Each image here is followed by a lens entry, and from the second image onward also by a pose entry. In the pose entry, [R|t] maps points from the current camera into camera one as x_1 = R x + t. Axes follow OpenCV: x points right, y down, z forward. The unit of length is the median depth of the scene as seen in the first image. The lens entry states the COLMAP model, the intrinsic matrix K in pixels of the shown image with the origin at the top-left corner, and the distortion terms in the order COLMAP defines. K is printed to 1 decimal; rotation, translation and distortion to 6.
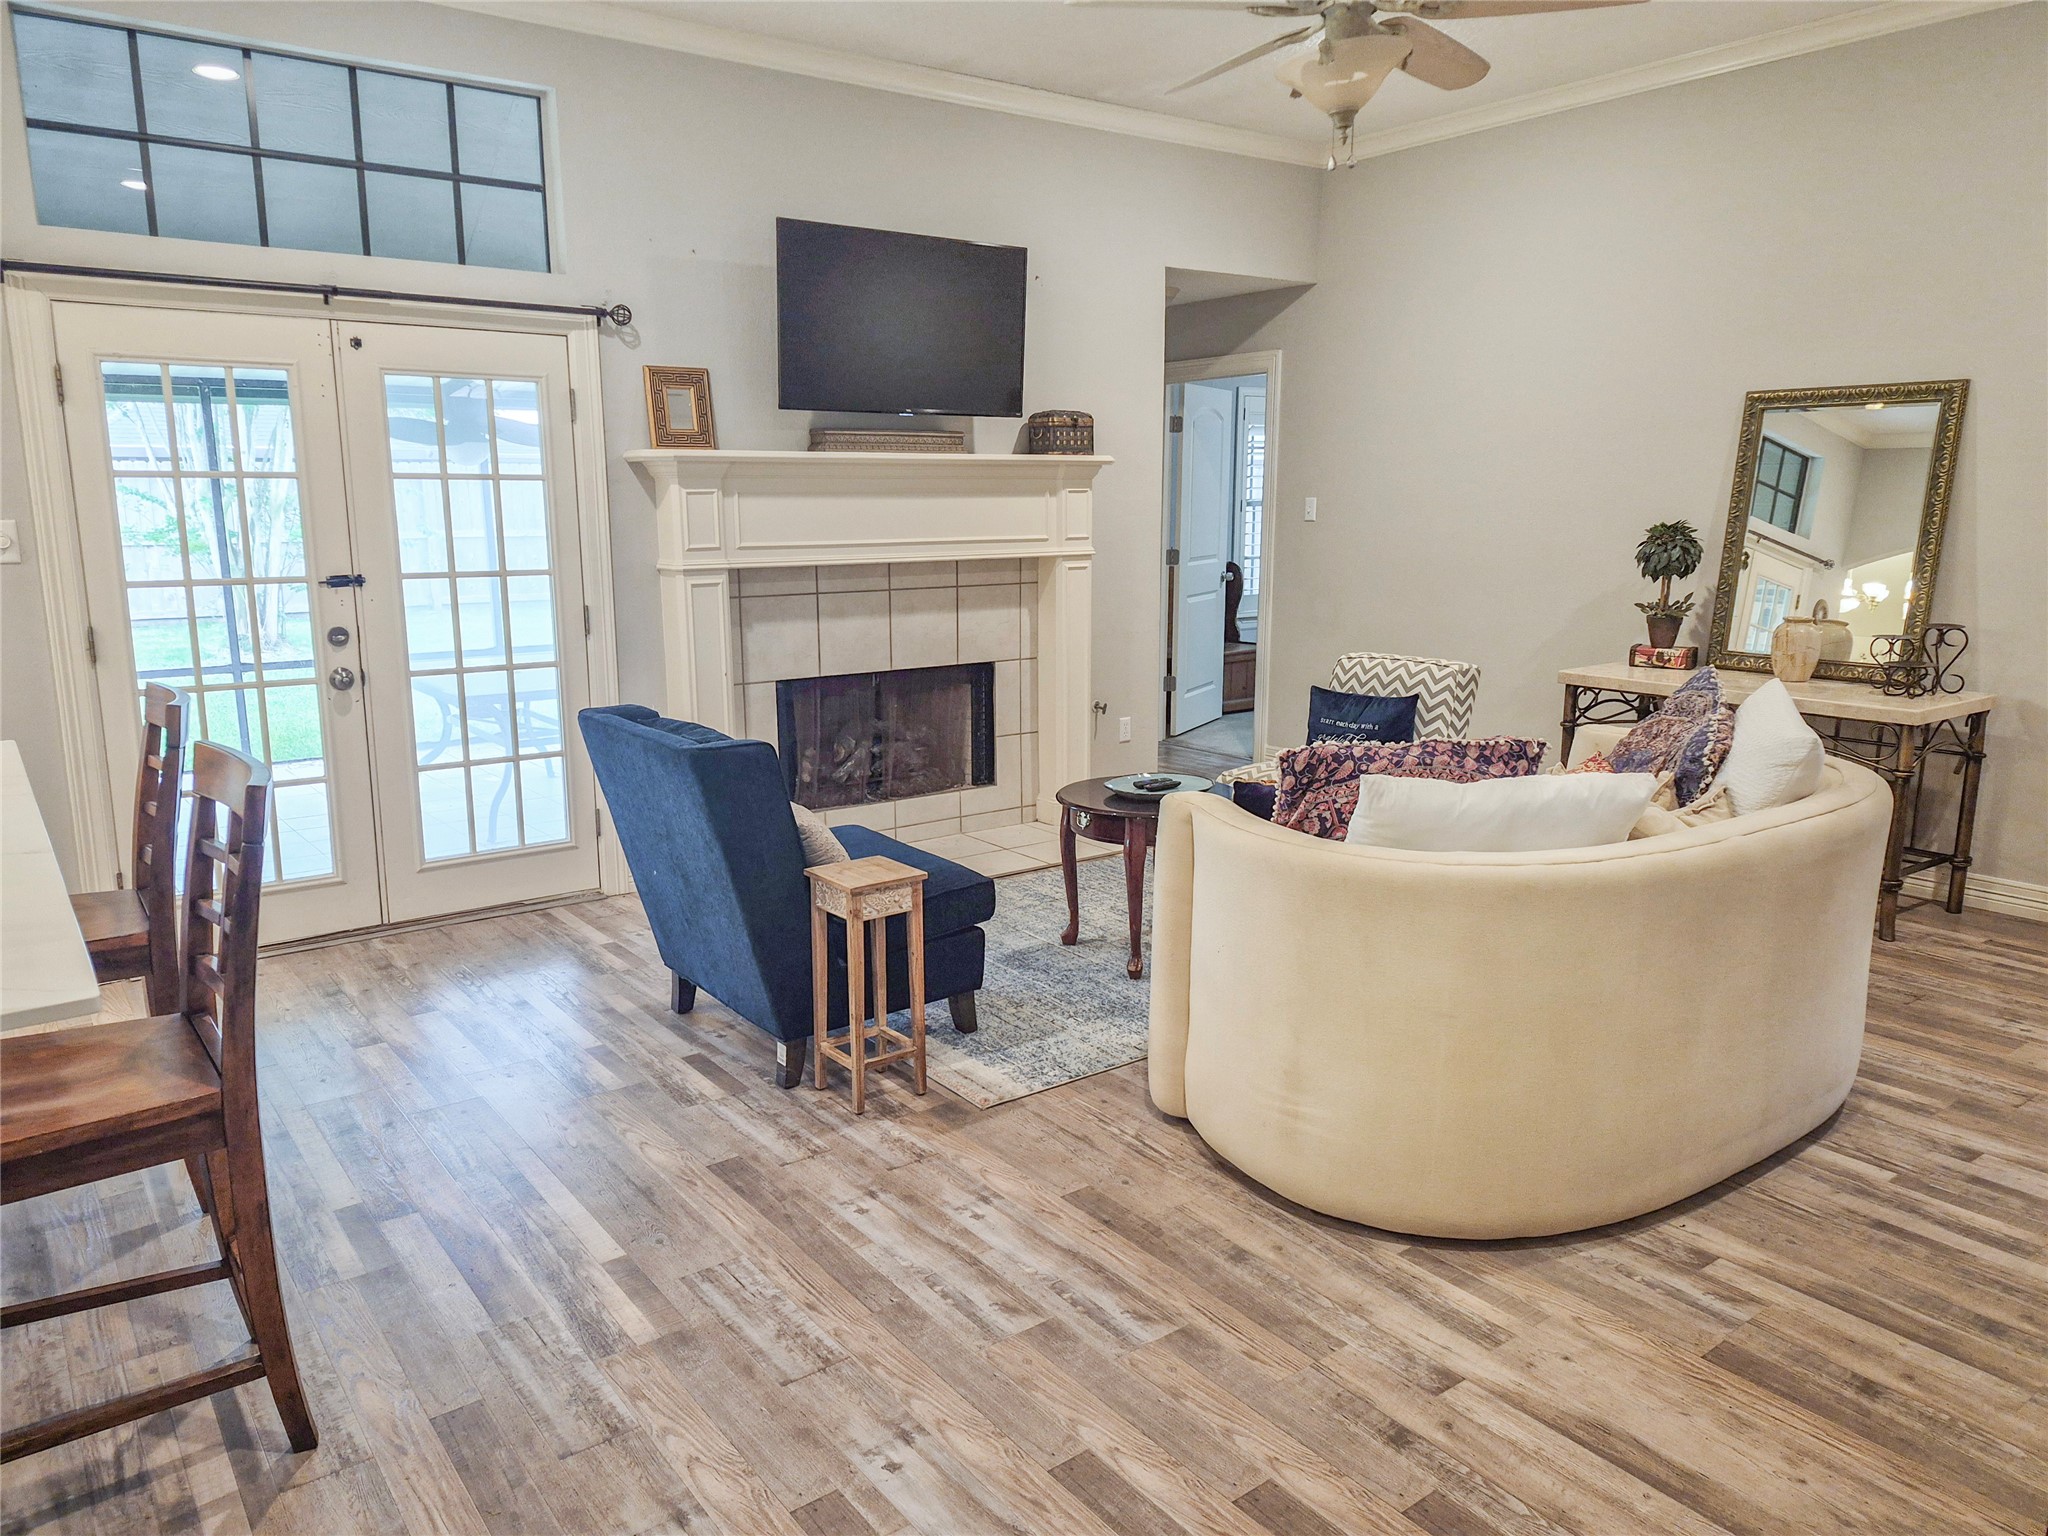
lens RADIAL K [[1412.0, 0, 994.2], [0, 1412.0, 779.2], [0, 0, 1]] dist [0.079658, -0.082319]
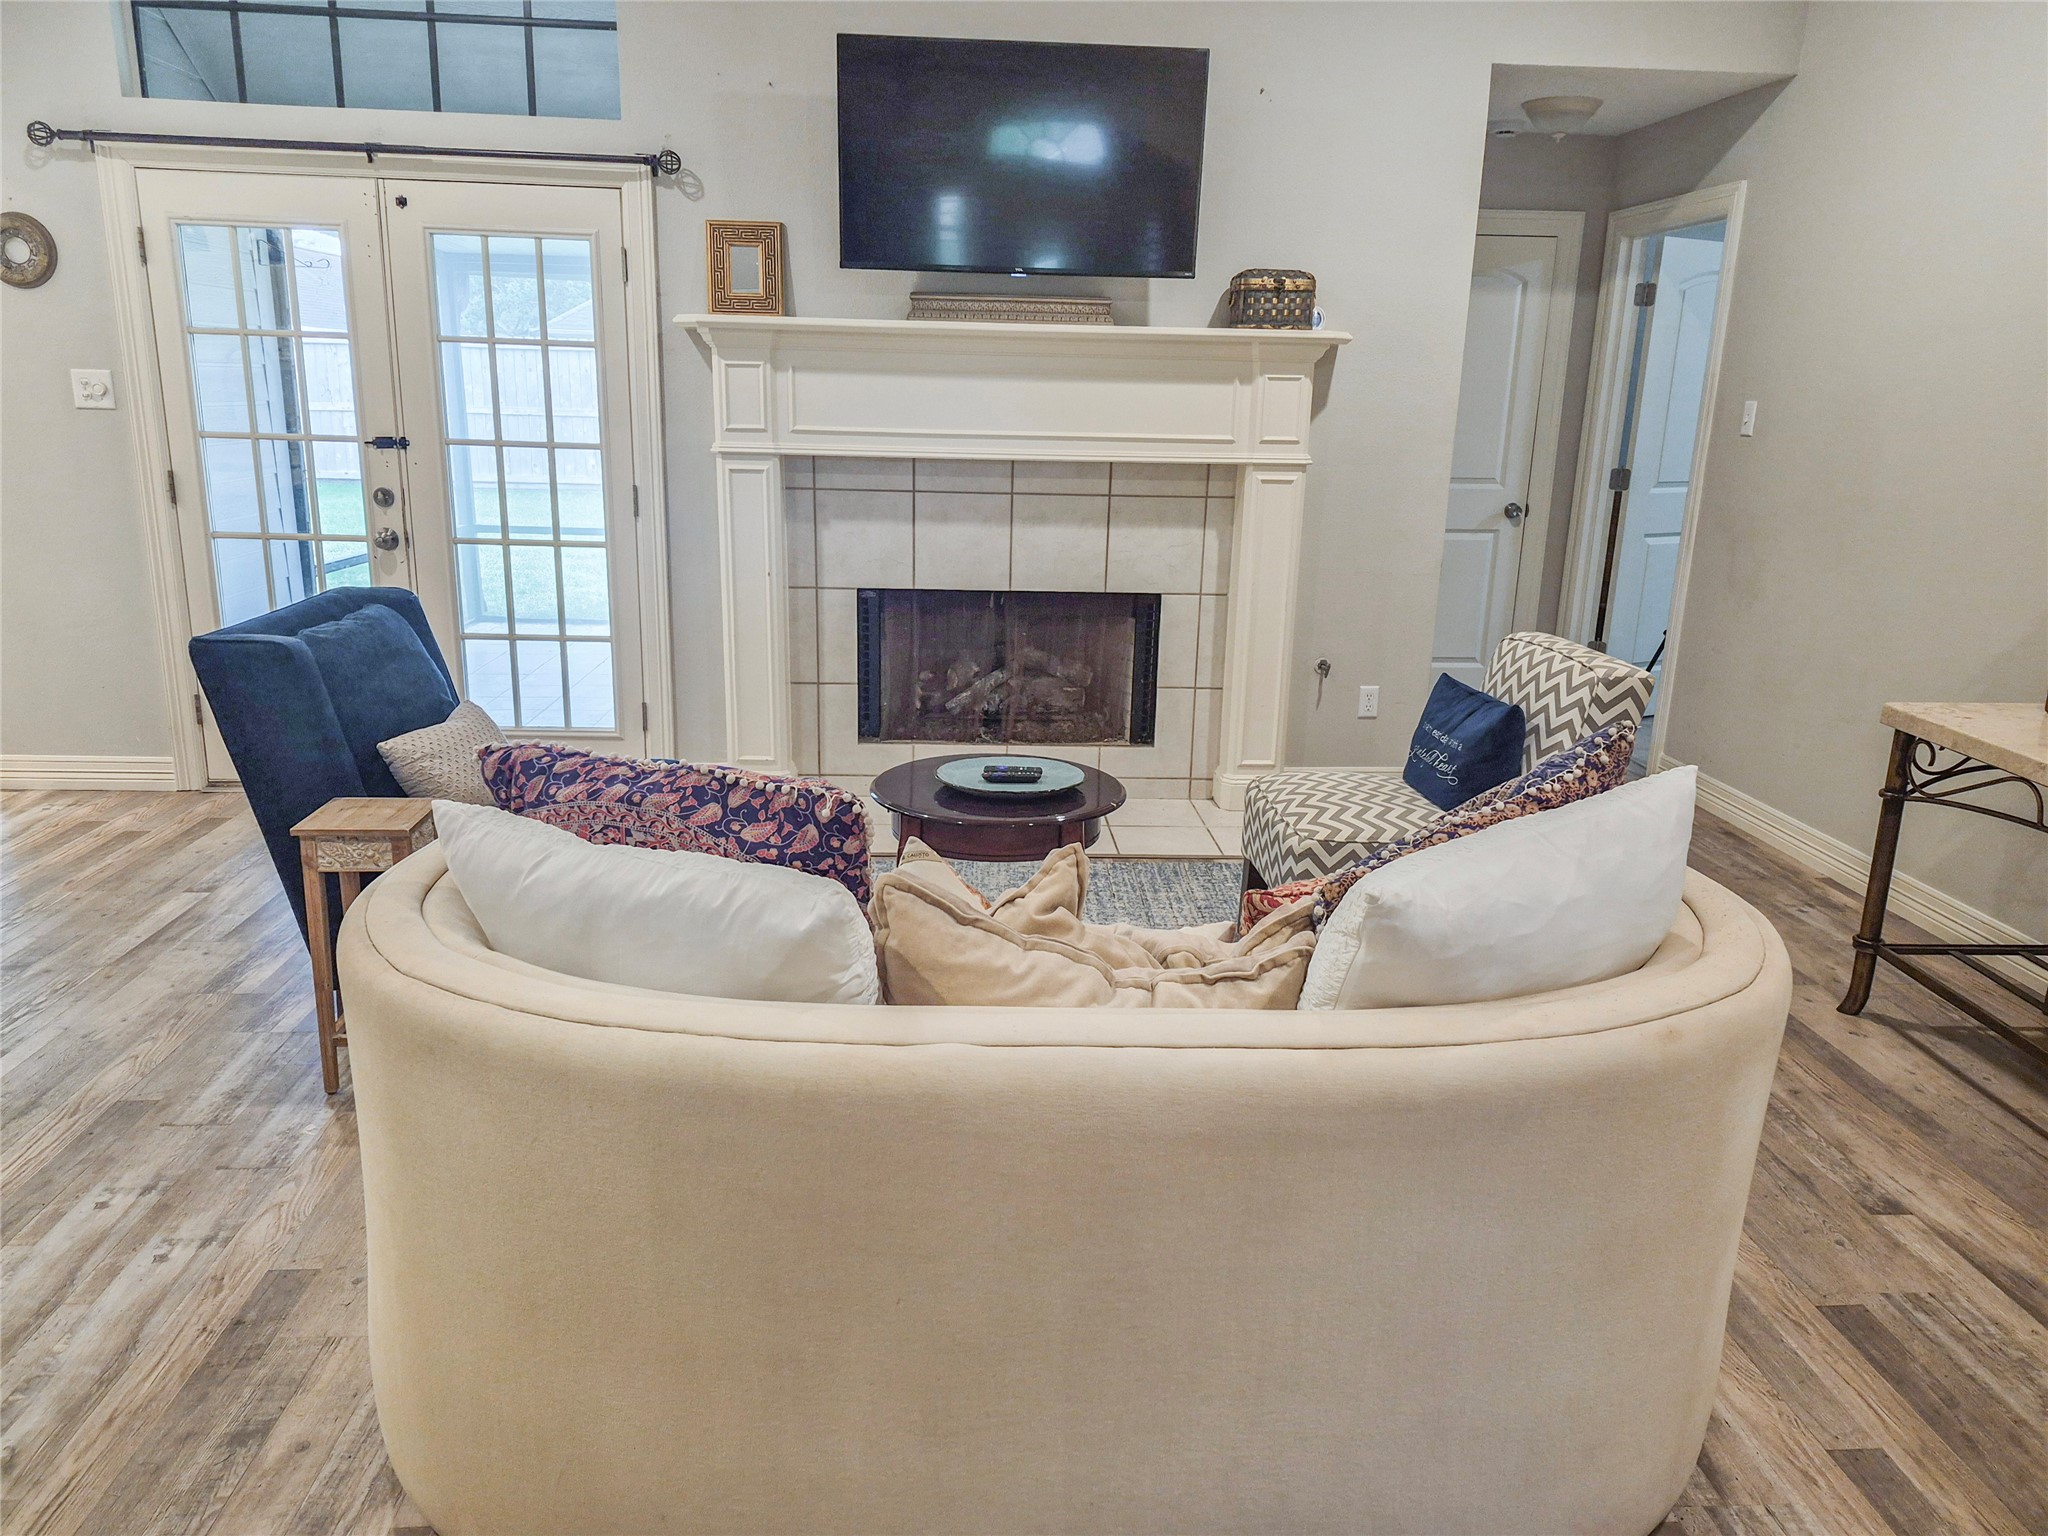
lens RADIAL K [[1412.0, 0, 1009.5], [0, 1412.0, 777.4], [0, 0, 1]] dist [0.079658, -0.082319]
pose [[0.839620, 0.170091, -0.515856, 0.431118], [-0.135990, 0.985285, 0.103534, -0.061650], [0.525876, -0.016778, 0.850396, 0.320374]]
